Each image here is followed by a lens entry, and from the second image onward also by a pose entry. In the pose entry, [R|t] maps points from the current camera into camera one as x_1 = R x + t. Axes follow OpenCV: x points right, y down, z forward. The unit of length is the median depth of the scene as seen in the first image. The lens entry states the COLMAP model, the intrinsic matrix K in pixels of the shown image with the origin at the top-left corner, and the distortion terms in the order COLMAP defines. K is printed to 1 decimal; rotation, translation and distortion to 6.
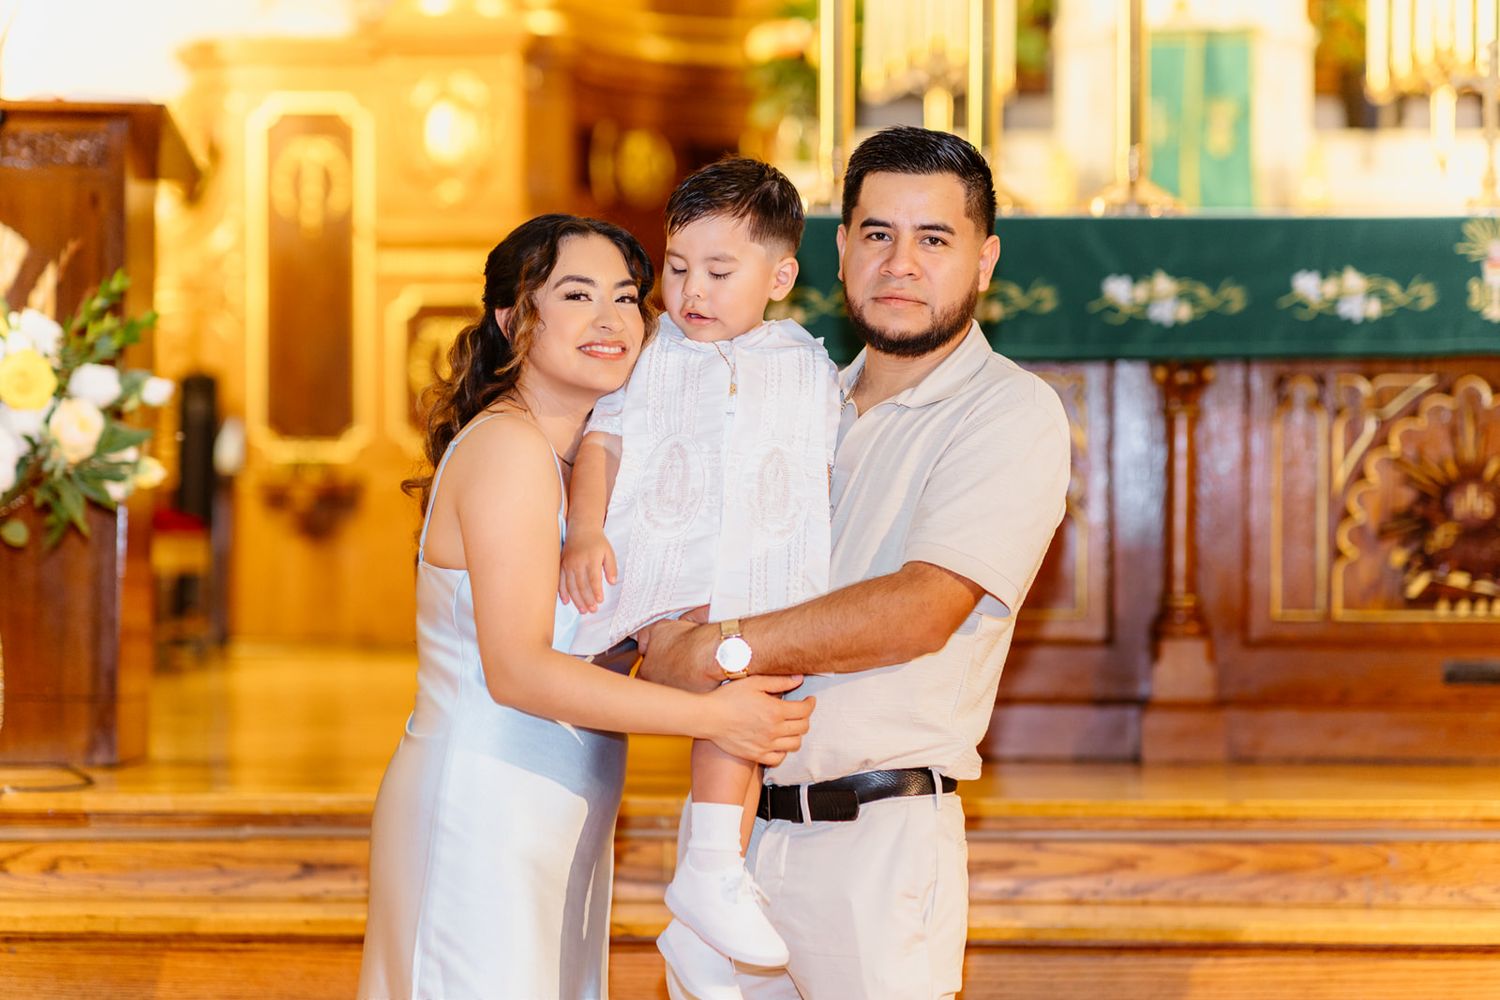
lens RADIAL K [[3983.3, 0, 751.6], [0, 3983.3, 466.3], [0, 0, 1]] dist [0.204737, 0.714960]
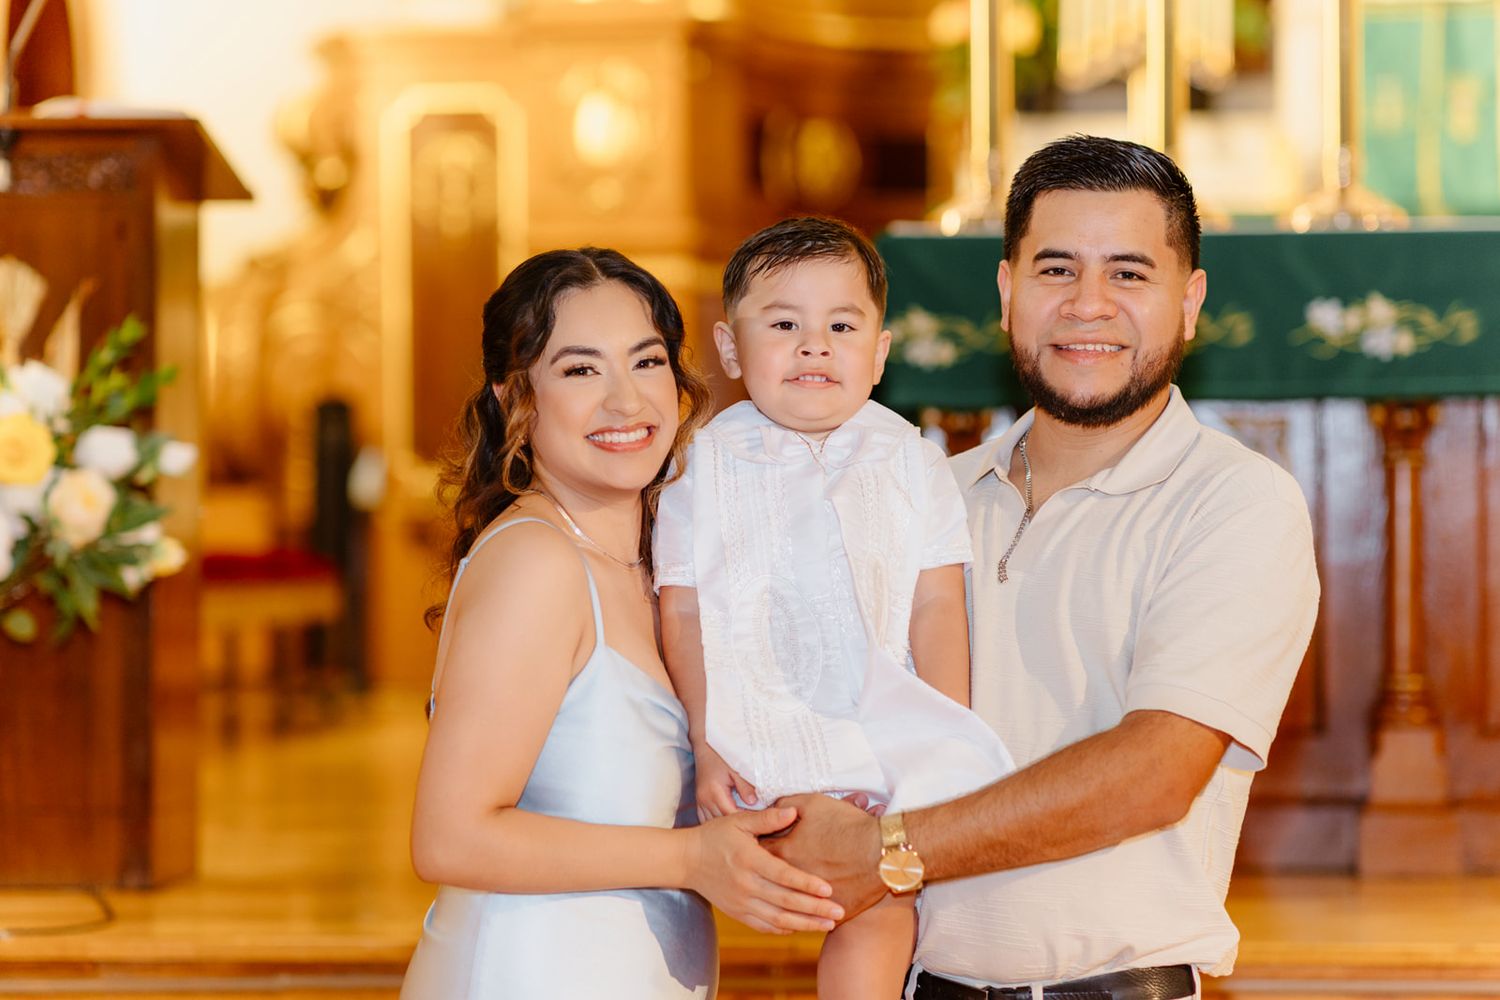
lens RADIAL K [[3769.0, 0, 750.0], [0, 3769.0, 500.0], [0, 0, 1]] dist [0.039571, 0.621677]
pose [[0.996767, -0.009344, -0.079795, 0.033940], [0.011264, 0.999657, 0.023645, -0.025677], [0.079547, -0.024467, 0.996531, 0.196929]]
